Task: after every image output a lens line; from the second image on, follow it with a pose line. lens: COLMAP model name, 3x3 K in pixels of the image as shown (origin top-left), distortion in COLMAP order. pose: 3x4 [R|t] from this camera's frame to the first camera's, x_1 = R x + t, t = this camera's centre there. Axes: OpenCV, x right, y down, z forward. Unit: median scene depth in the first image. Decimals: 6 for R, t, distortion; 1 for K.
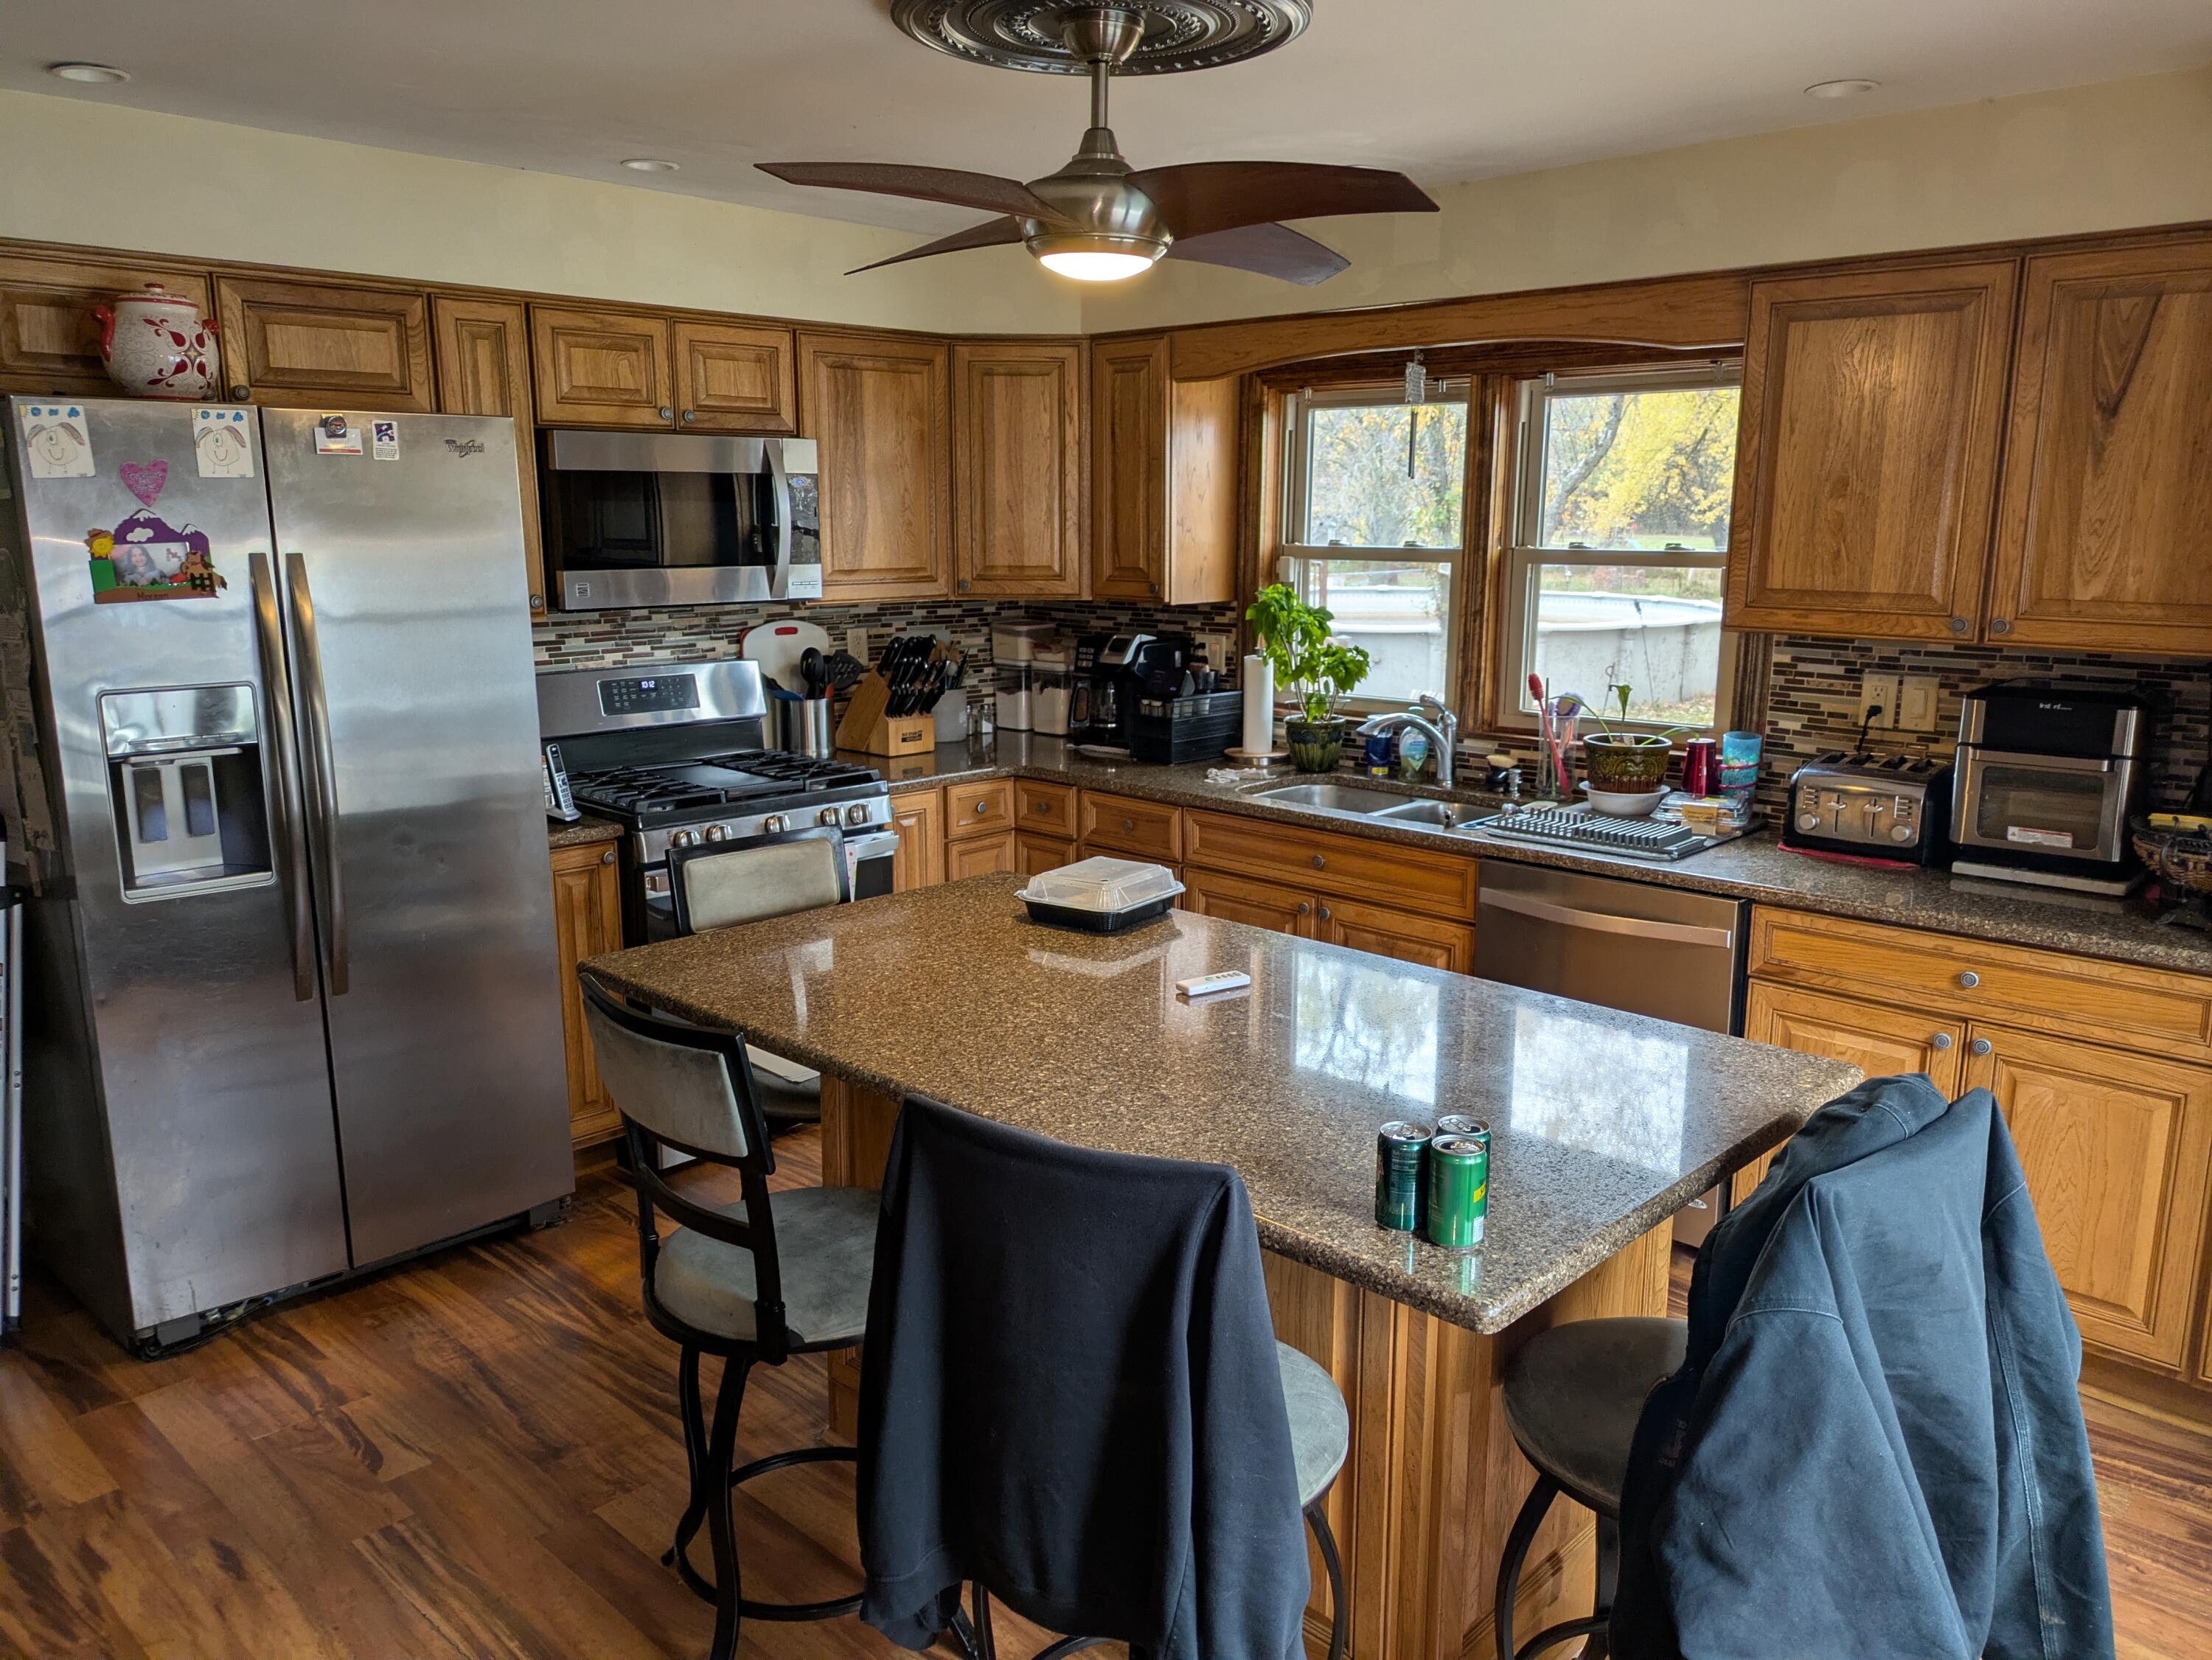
lens RADIAL K [[1650.9, 0, 1104.3], [0, 1650.9, 829.9], [0, 0, 1]] dist [0.010084, 0.004410]
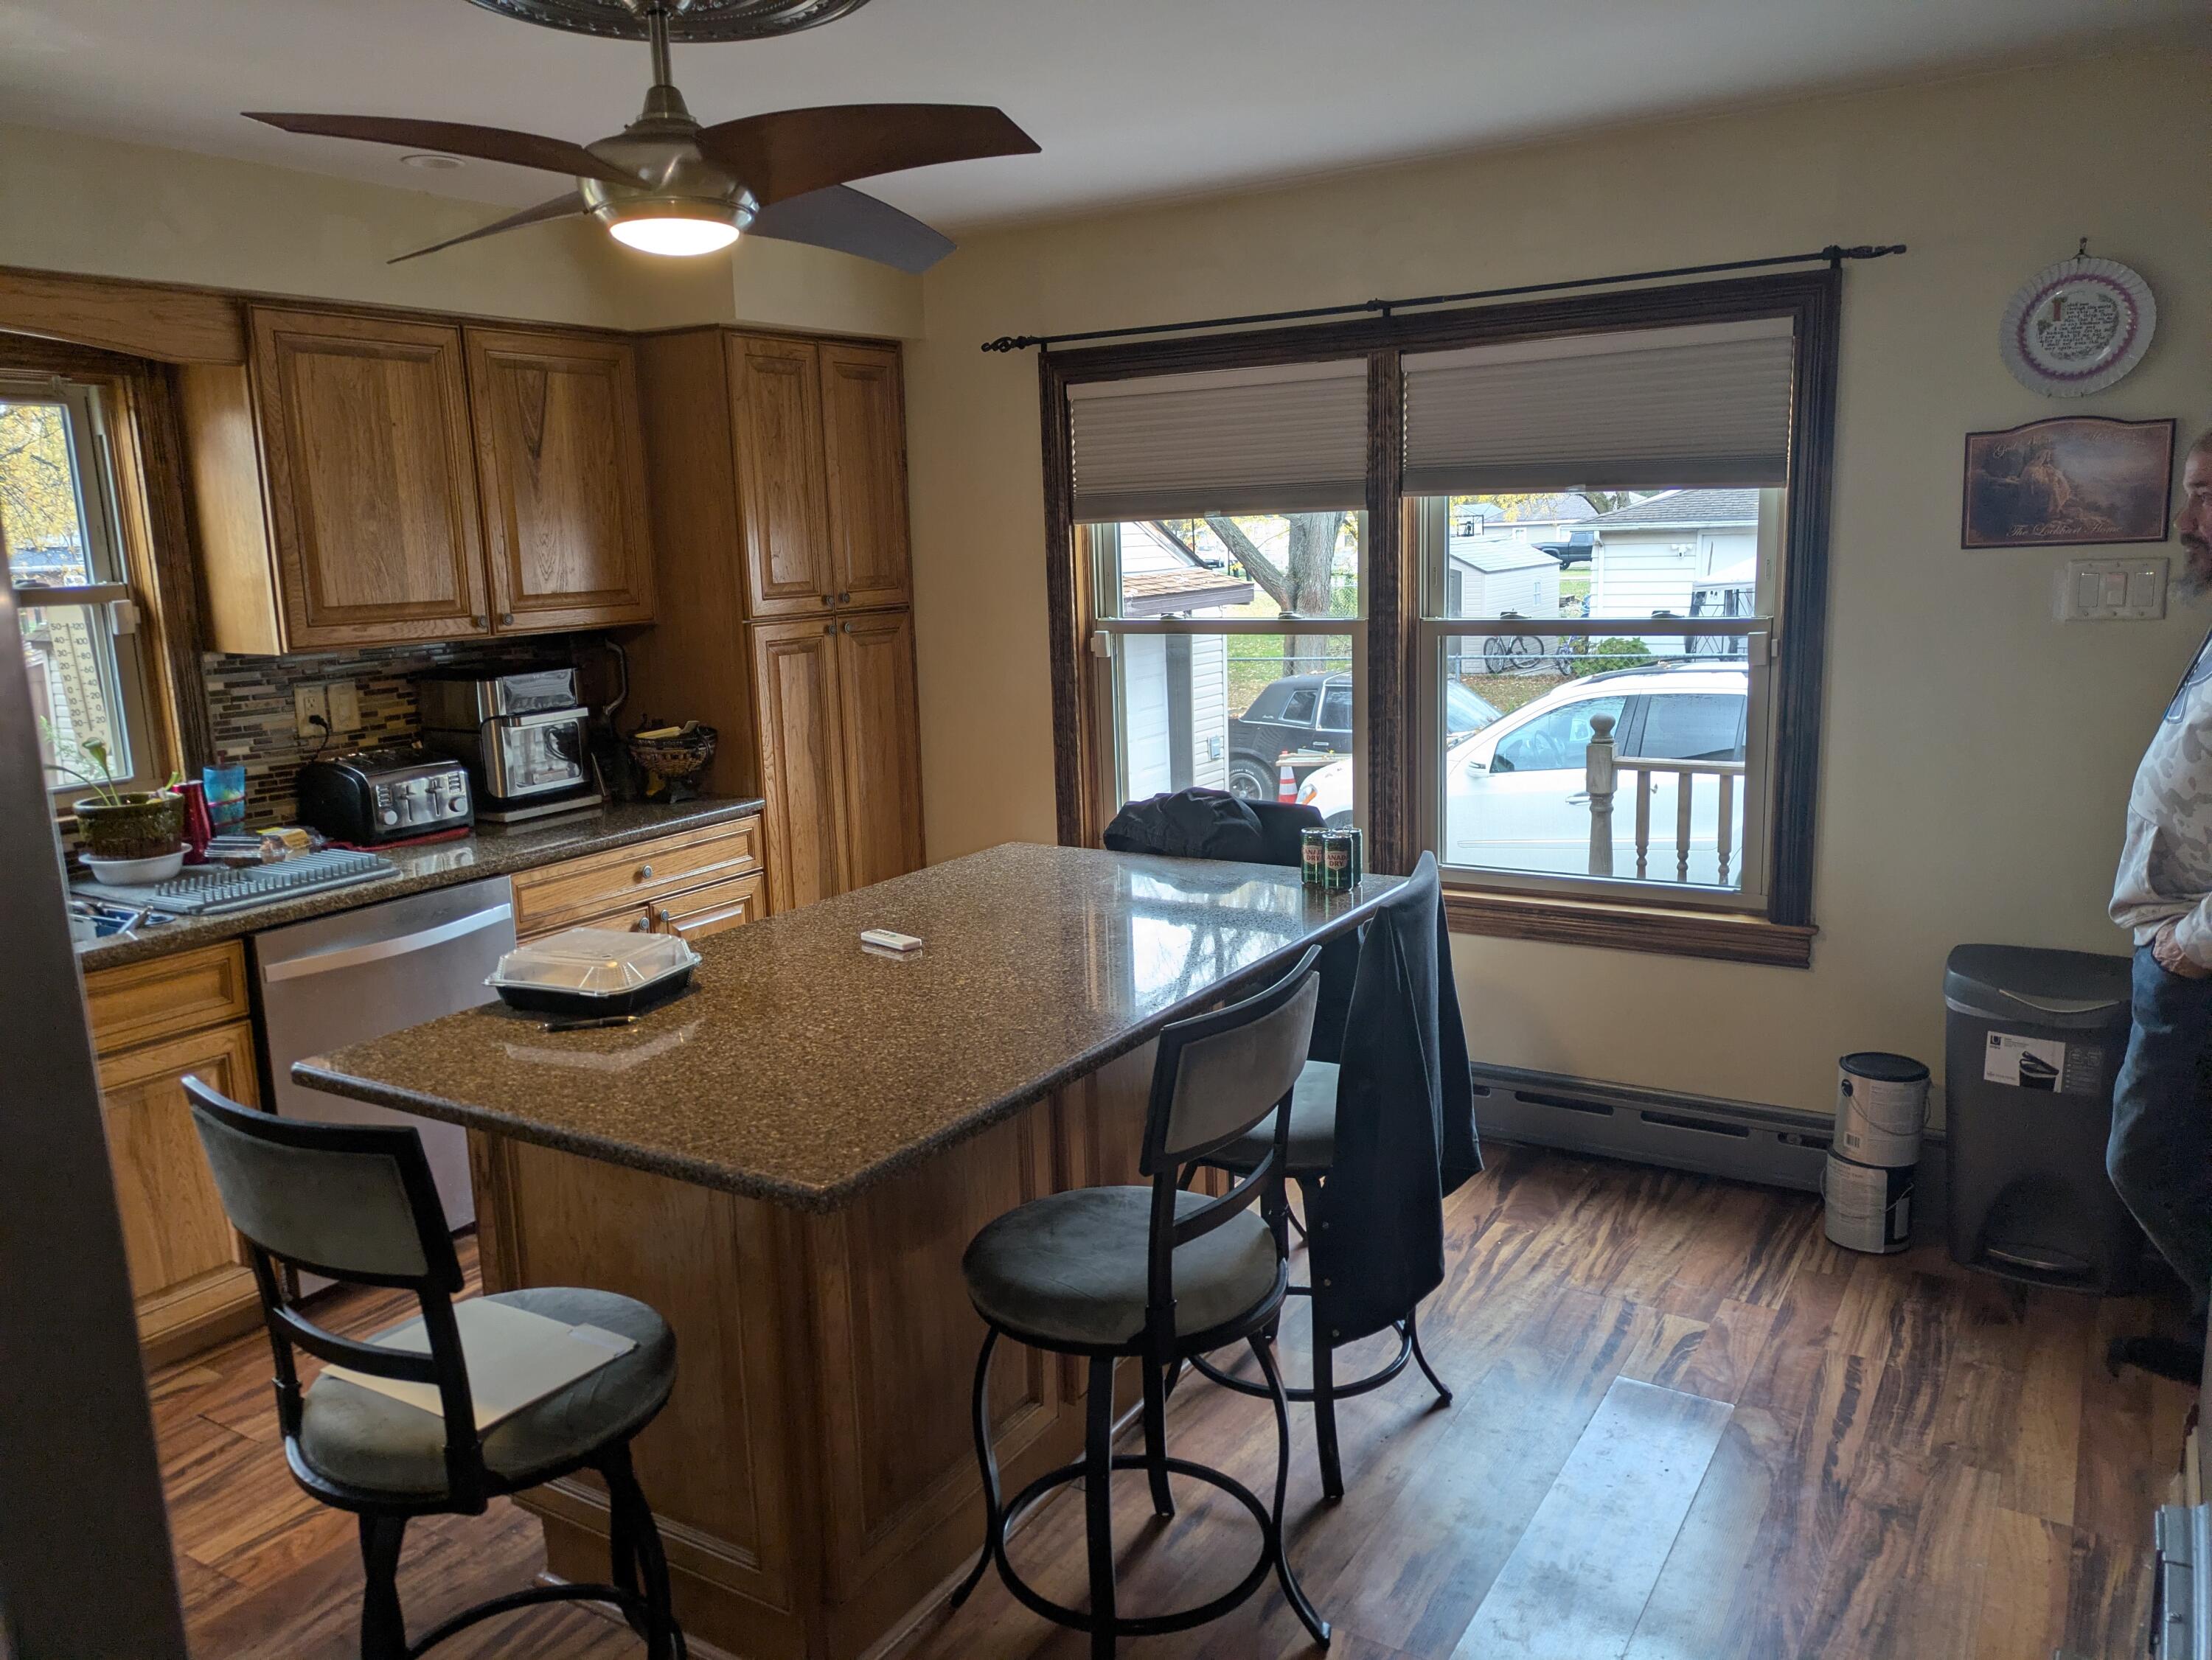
lens RADIAL K [[1650.9, 0, 1105.4], [0, 1650.9, 834.6], [0, 0, 1]] dist [0.010084, 0.004410]
pose [[-0.192933, -0.180232, 0.964517, -0.704130], [0.220127, 0.949980, 0.221547, -0.129952], [-0.956202, 0.255060, -0.143608, 0.700665]]
